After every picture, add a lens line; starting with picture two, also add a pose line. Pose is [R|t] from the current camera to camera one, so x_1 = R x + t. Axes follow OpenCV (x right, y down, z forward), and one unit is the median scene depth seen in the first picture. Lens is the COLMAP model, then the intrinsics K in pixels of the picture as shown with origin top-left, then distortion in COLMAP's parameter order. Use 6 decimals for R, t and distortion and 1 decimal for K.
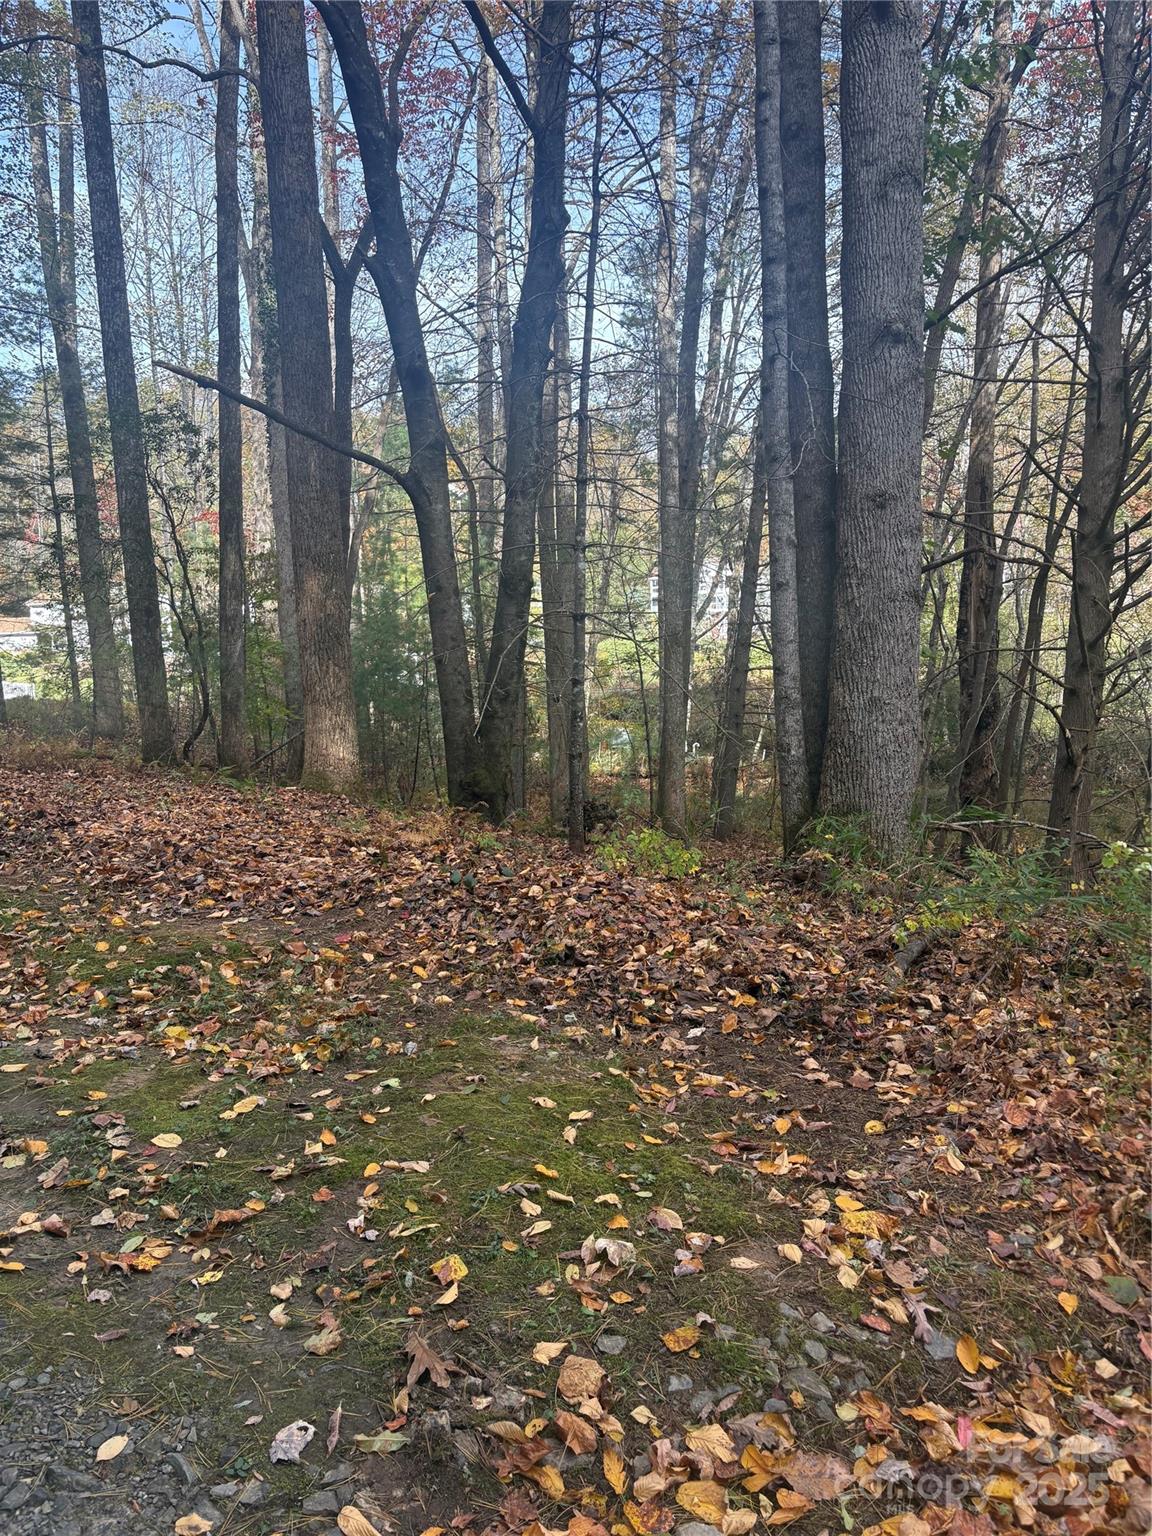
lens RADIAL K [[1176.5, 0, 575.6], [0, 1176.5, 765.8], [0, 0, 1]] dist [0.032809, -0.006199]
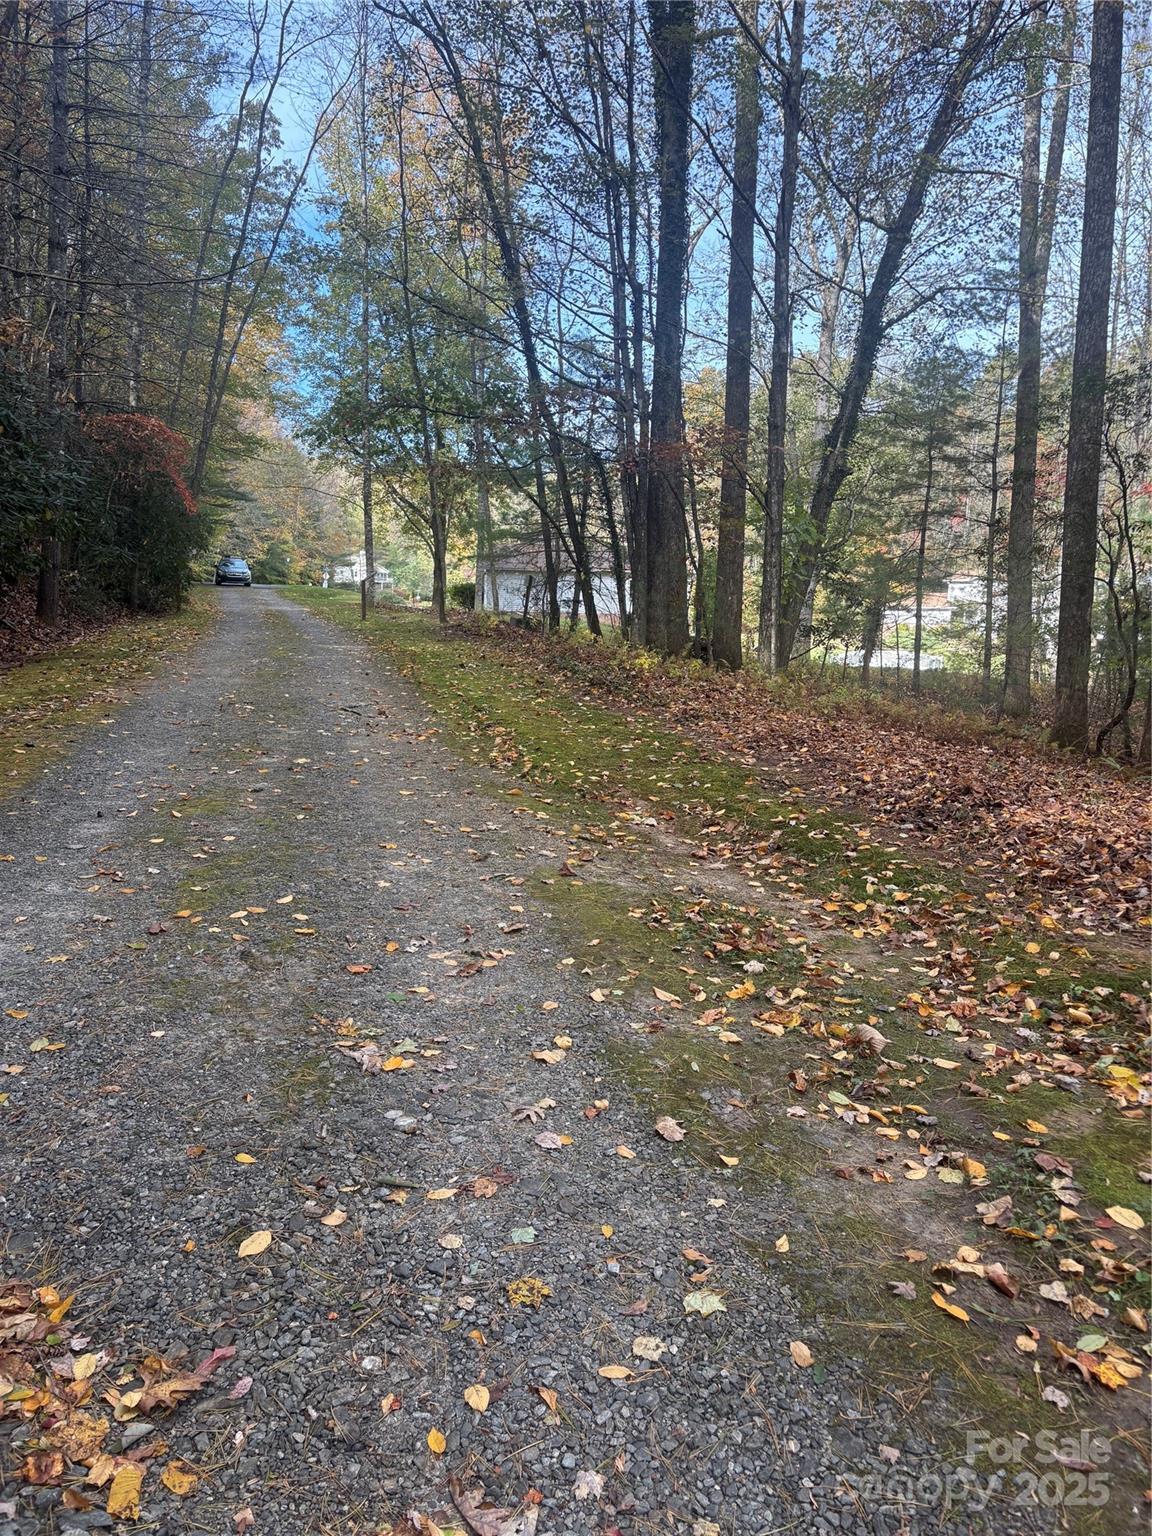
lens RADIAL K [[1176.5, 0, 579.9], [0, 1176.5, 768.4], [0, 0, 1]] dist [0.032809, -0.006199]
pose [[0.747690, 0.126815, -0.651826, -0.088428], [-0.113588, 0.991553, 0.062617, -0.004168], [0.654261, 0.027221, 0.755779, 0.074737]]
